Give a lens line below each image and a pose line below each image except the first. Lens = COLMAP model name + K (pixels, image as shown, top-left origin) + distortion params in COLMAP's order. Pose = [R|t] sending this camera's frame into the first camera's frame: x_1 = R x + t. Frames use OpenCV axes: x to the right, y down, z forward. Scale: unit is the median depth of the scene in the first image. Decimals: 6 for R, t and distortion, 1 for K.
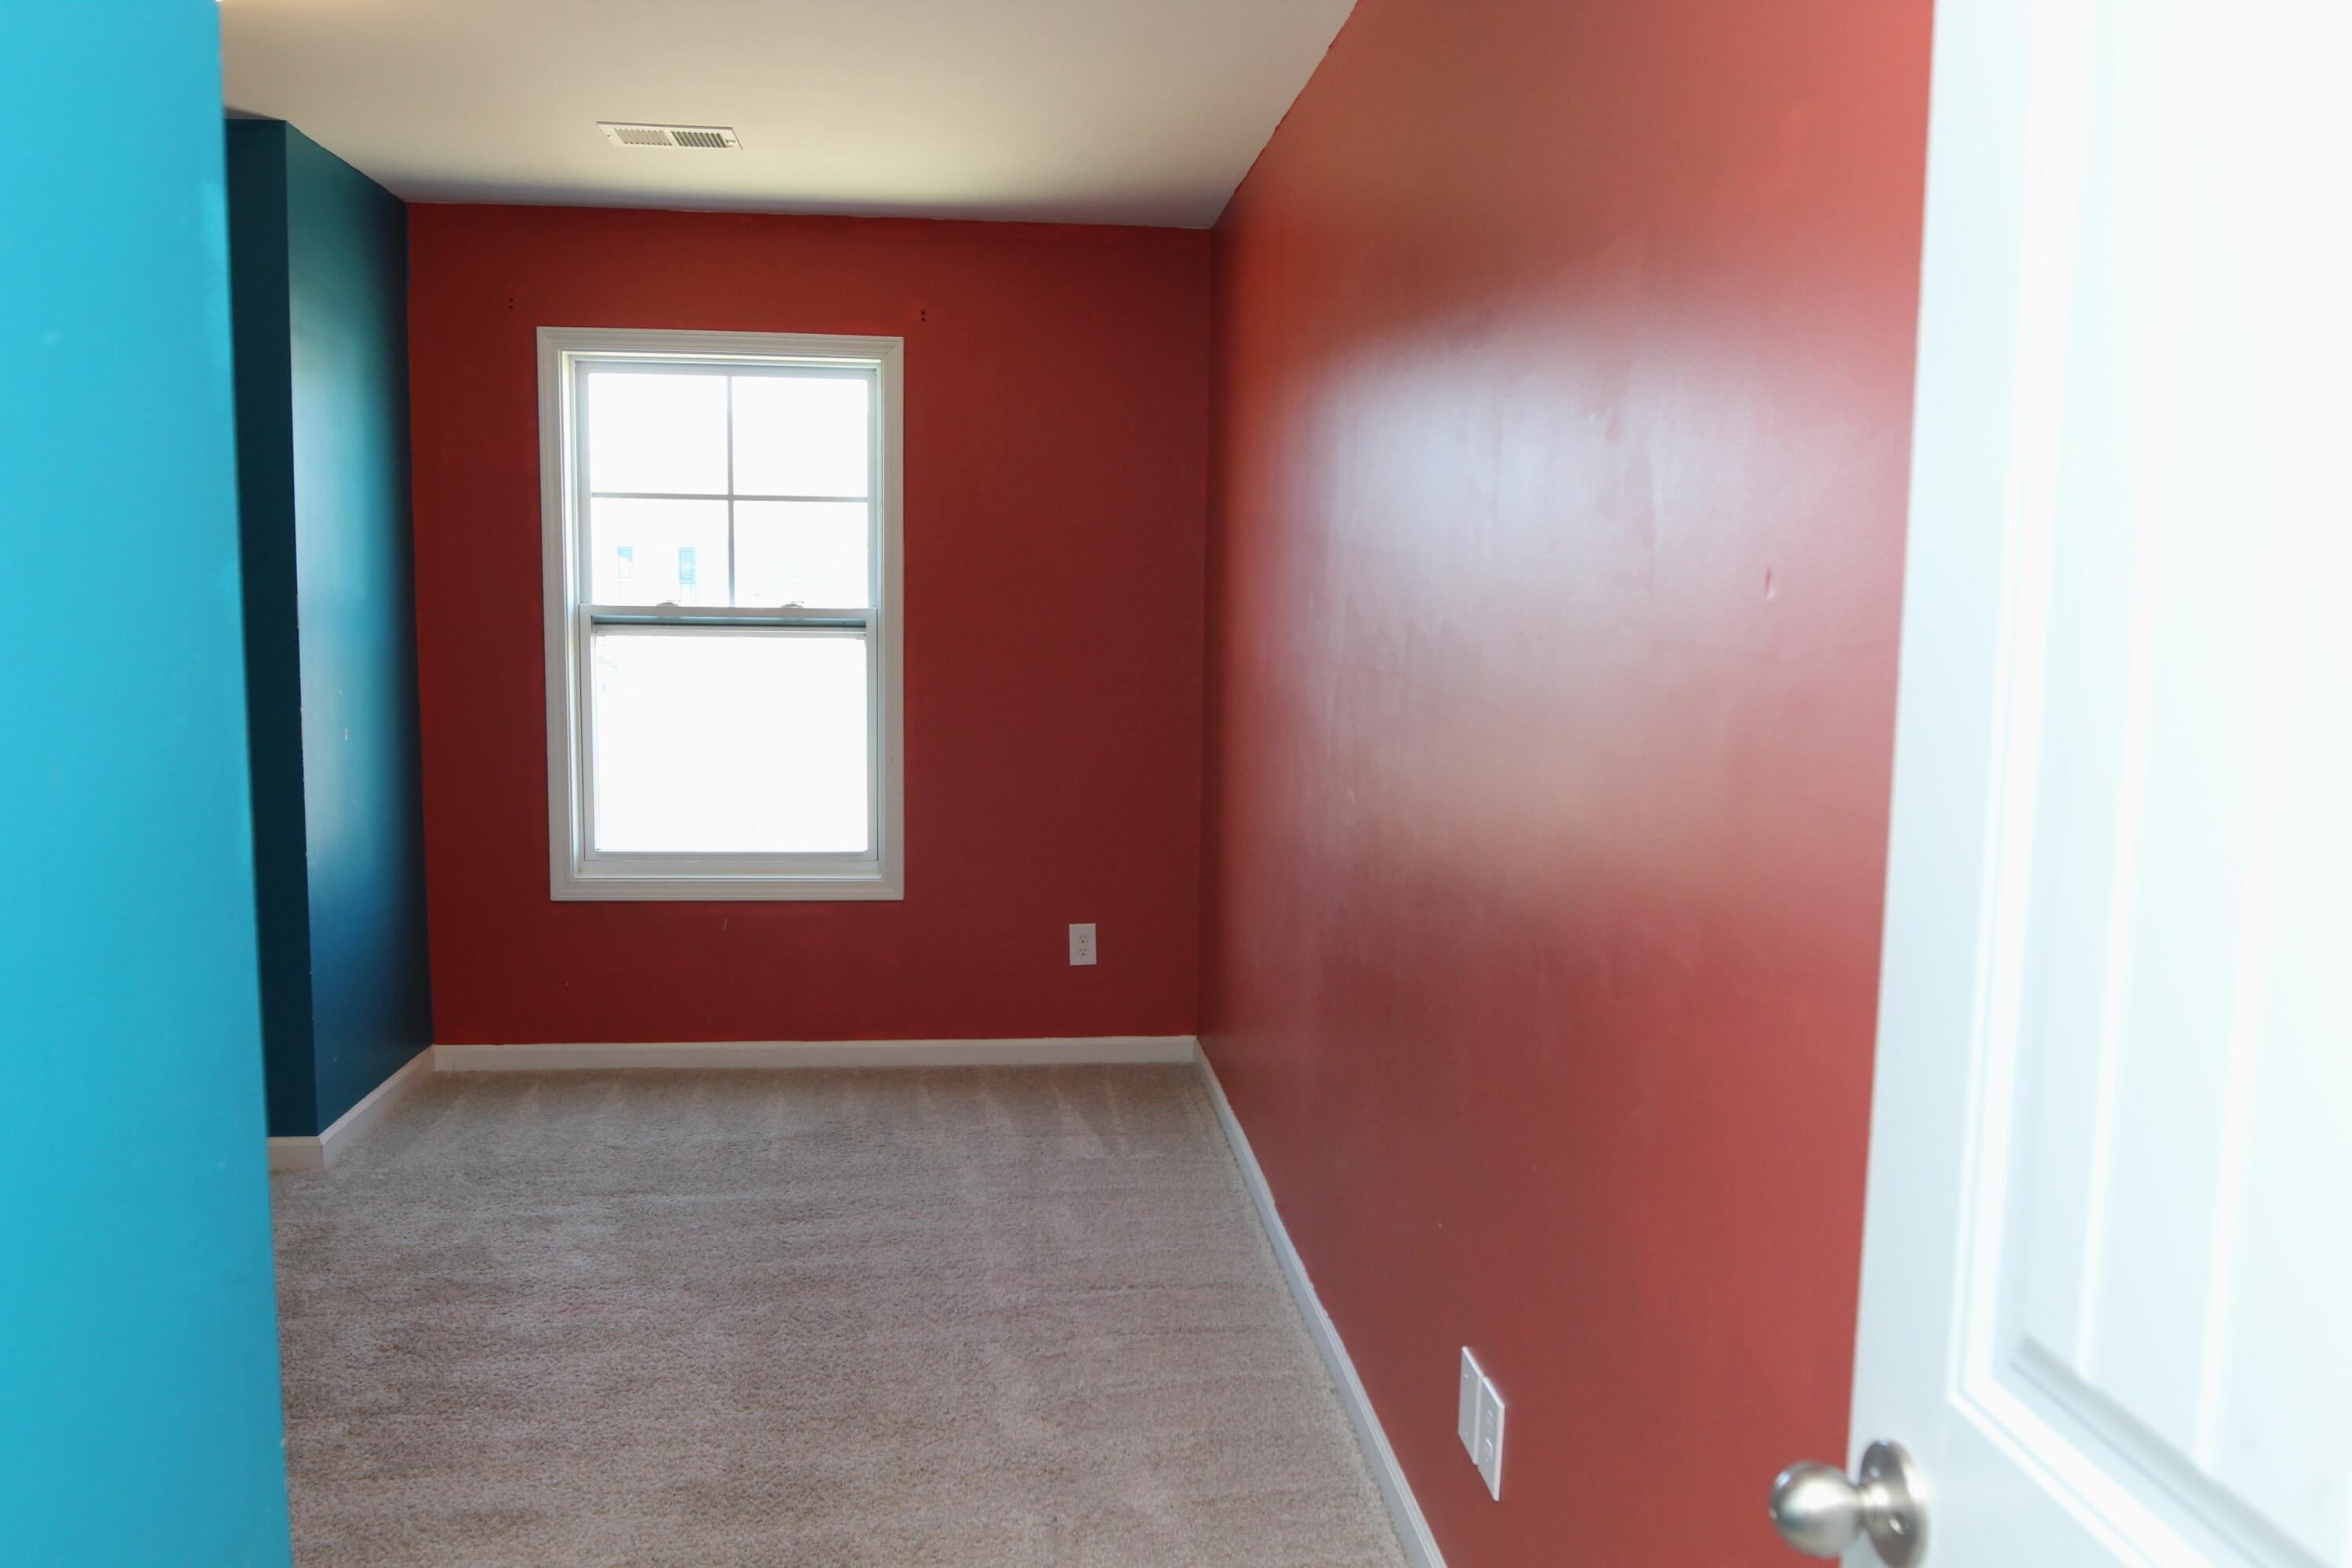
lens RADIAL K [[1743.9, 0, 1174.3], [0, 1743.9, 786.6], [0, 0, 1]] dist [-0.027491, -0.005495]
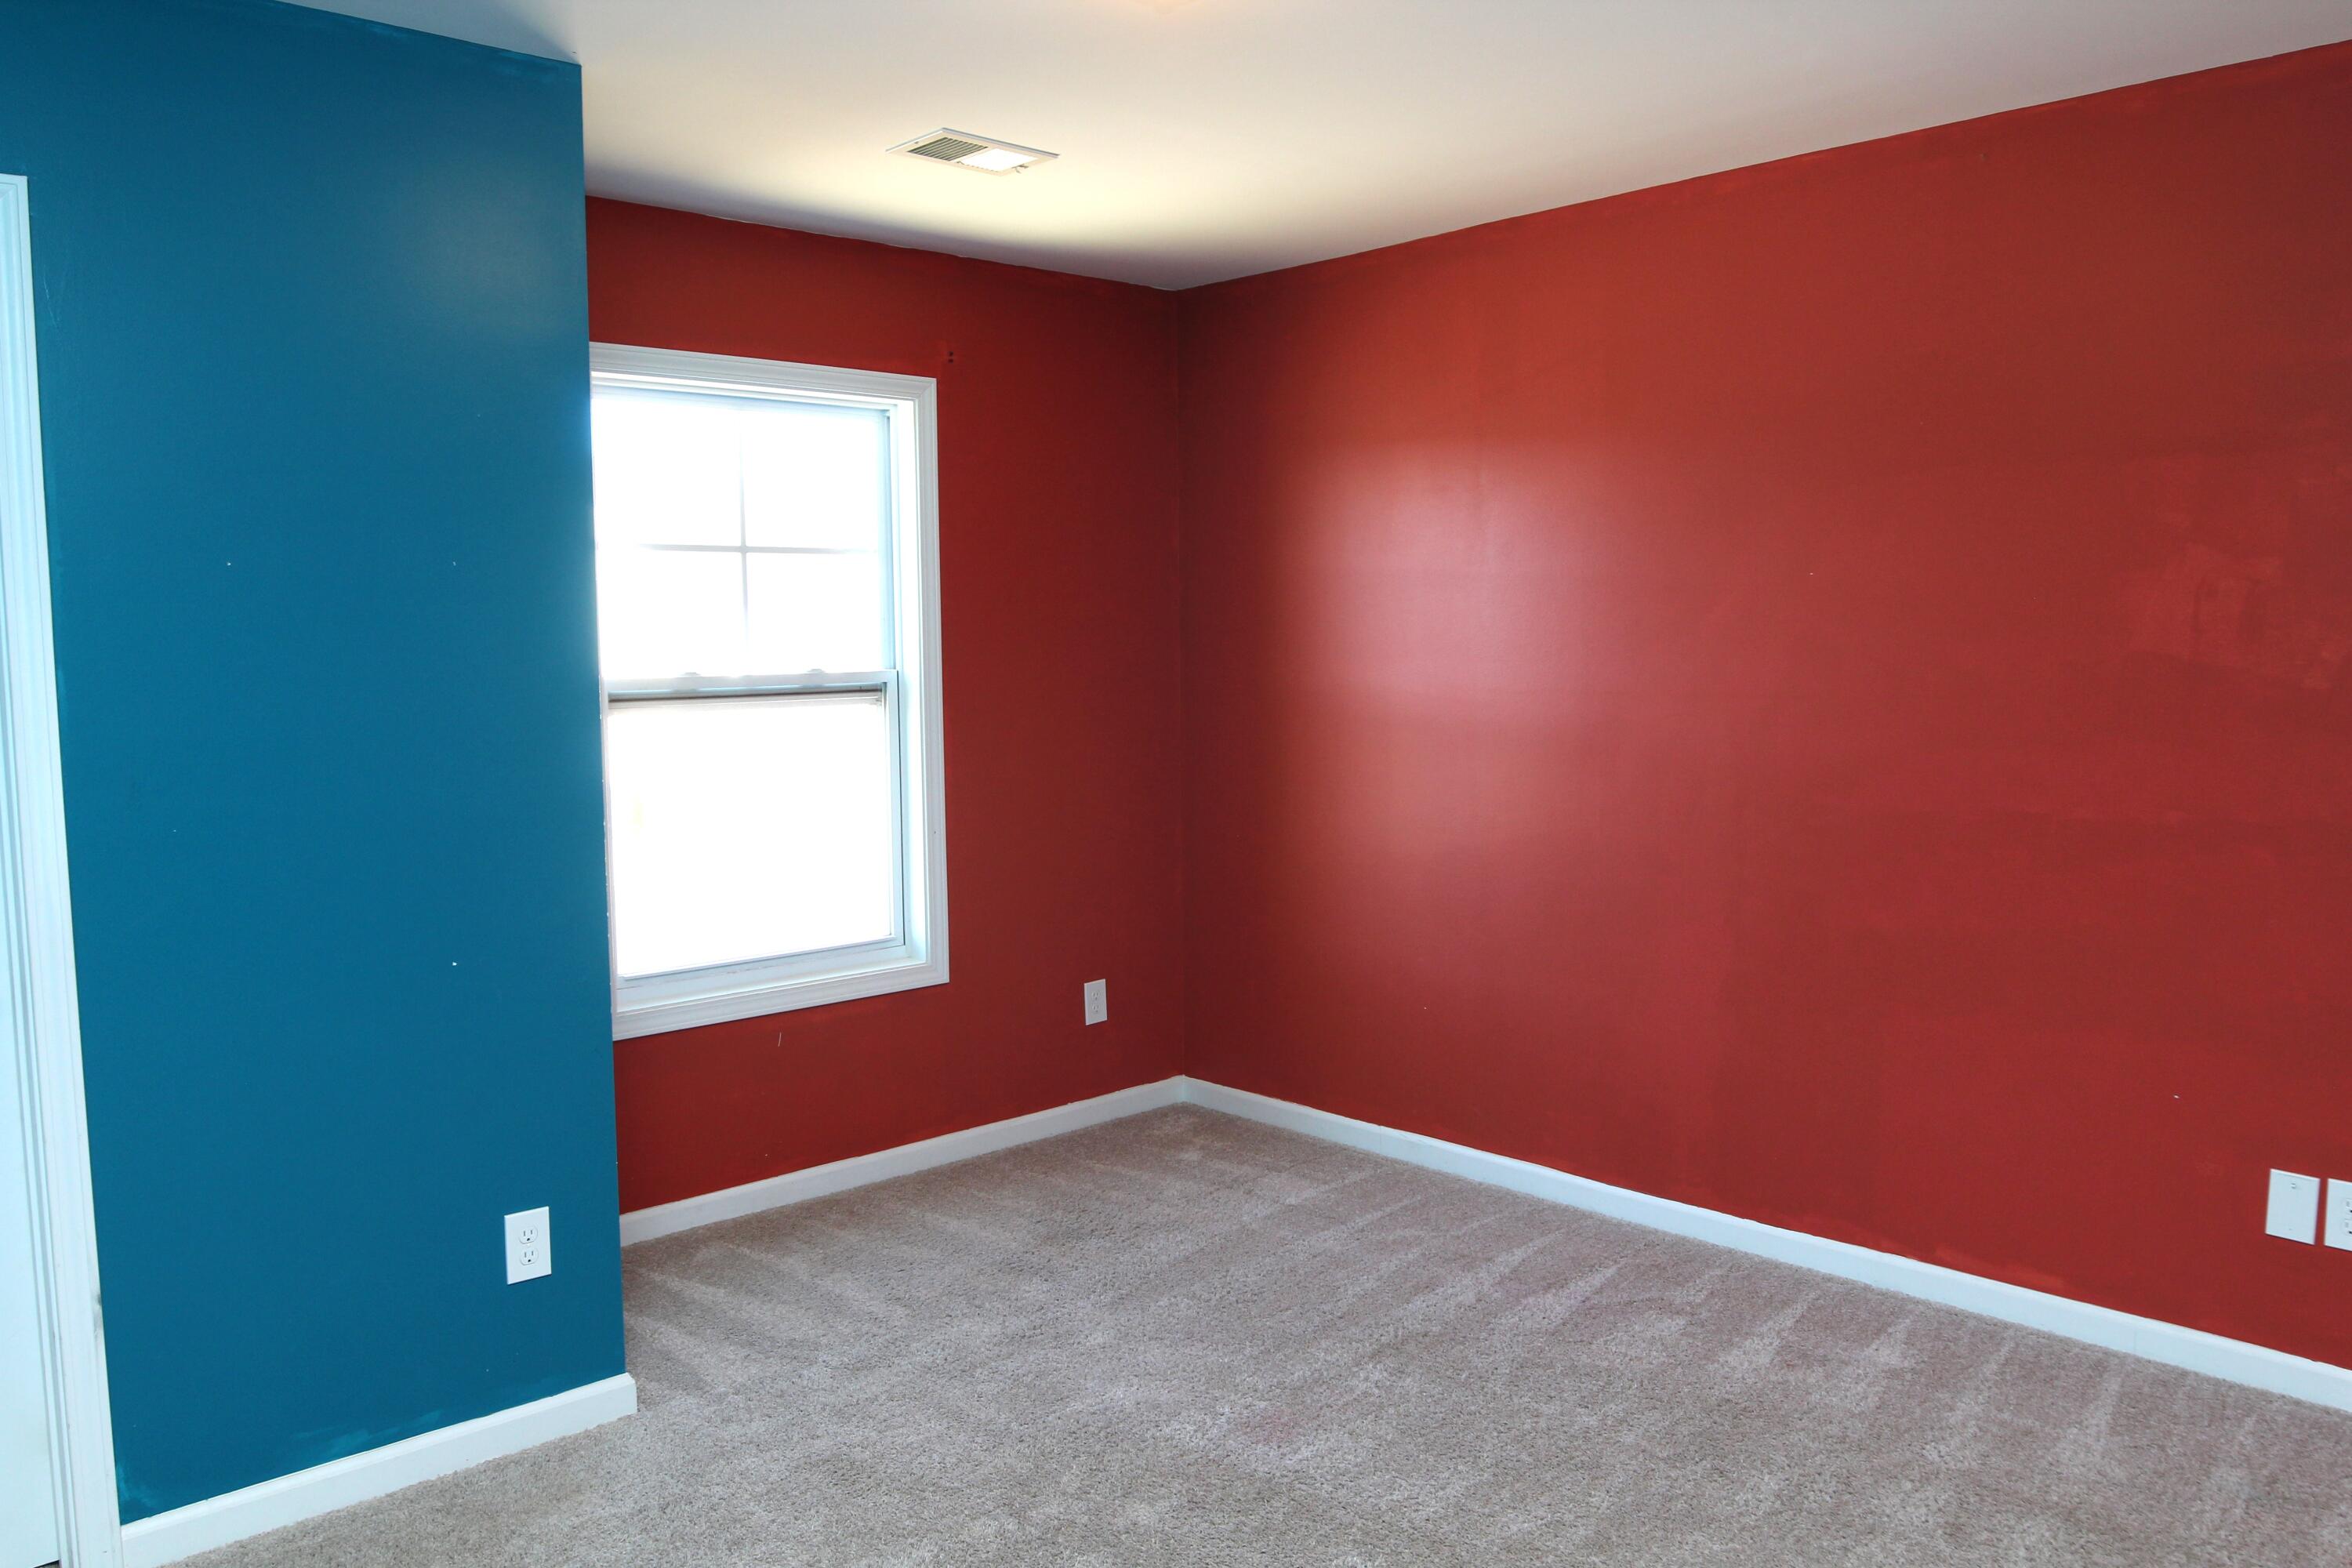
lens RADIAL K [[1743.9, 0, 1170.3], [0, 1743.9, 782.6], [0, 0, 1]] dist [-0.027491, -0.005495]
pose [[0.807244, -0.079318, 0.584864, -0.605595], [0.096774, 0.995305, 0.001411, -0.031070], [-0.582230, 0.055461, 0.811130, 0.177952]]
